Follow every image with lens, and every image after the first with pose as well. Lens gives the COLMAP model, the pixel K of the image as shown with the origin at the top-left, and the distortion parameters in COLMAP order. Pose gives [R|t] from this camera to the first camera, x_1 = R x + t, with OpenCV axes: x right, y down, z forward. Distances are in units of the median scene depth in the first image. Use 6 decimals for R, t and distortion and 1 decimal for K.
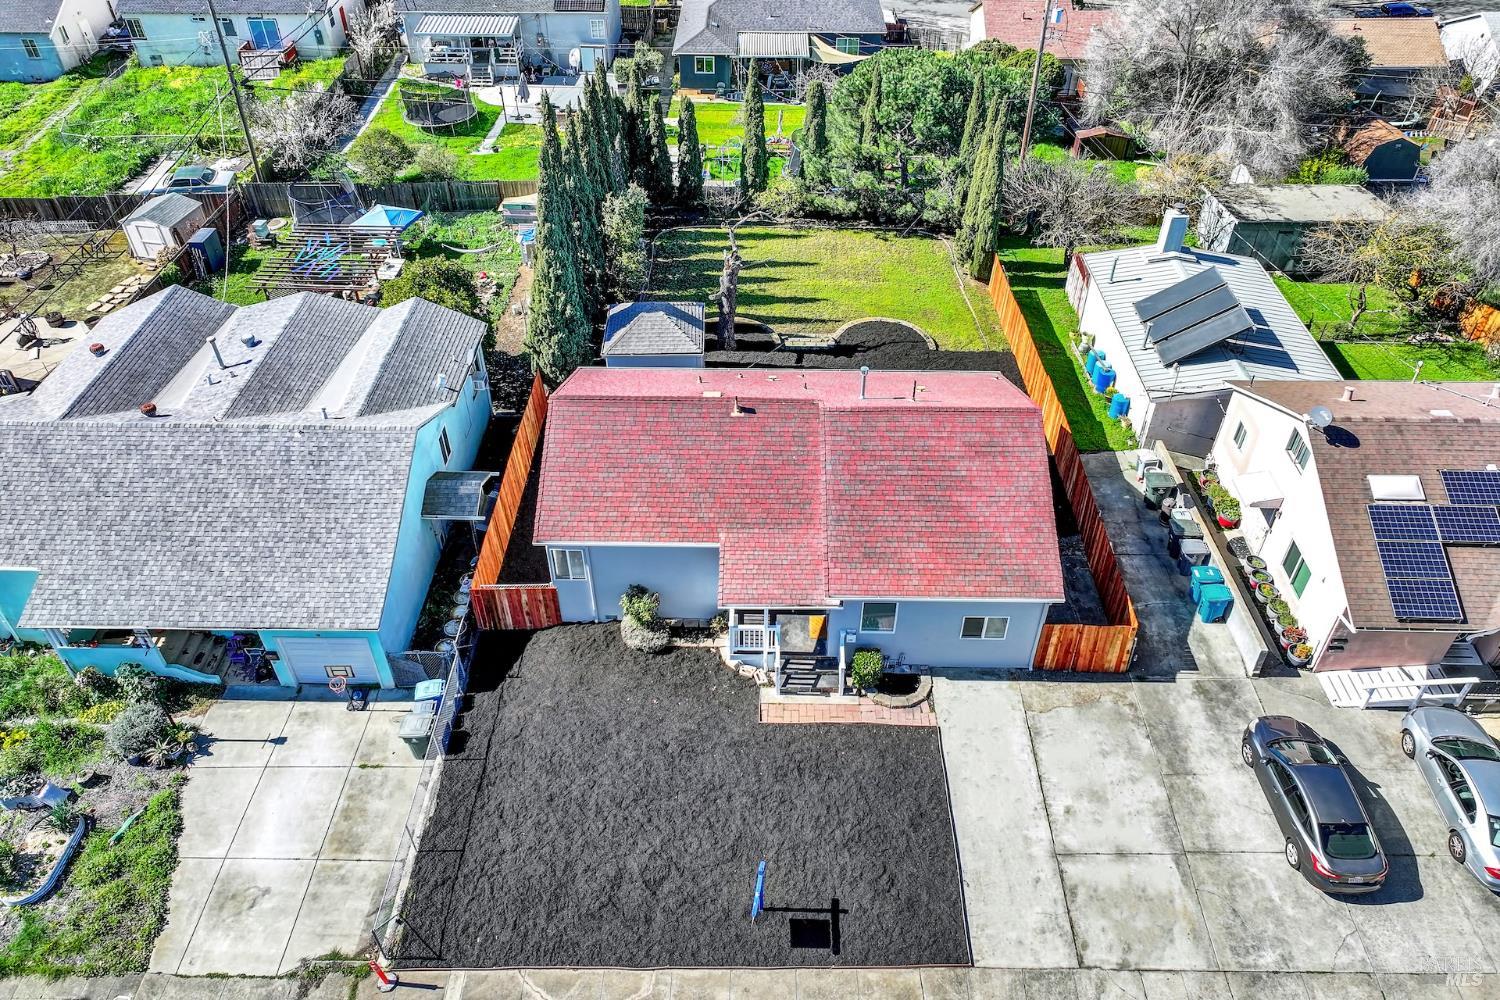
lens RADIAL K [[1059.2, 0, 749.4], [0, 1059.2, 434.6], [0, 0, 1]] dist [-0.003818, 0.020481]
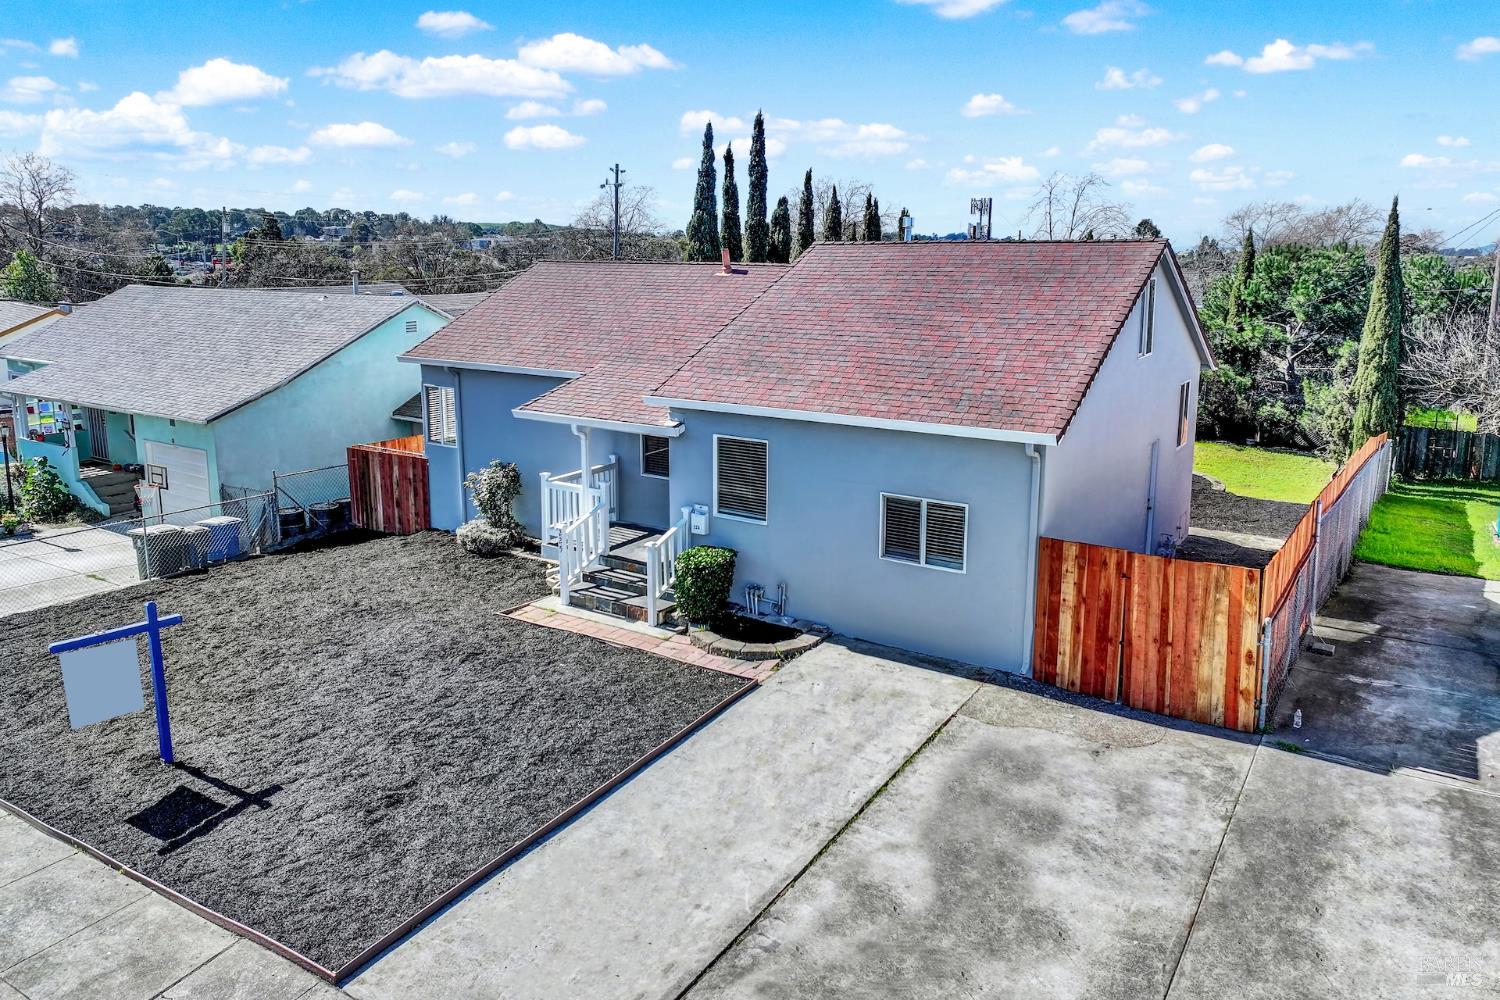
lens RADIAL K [[1059.2, 0, 744.1], [0, 1059.2, 426.9], [0, 0, 1]] dist [-0.003818, 0.020481]
pose [[0.845662, 0.095851, -0.525041, 0.390058], [-0.339043, 0.856230, -0.389770, 0.346625], [0.412196, 0.507625, 0.756579, 0.554169]]
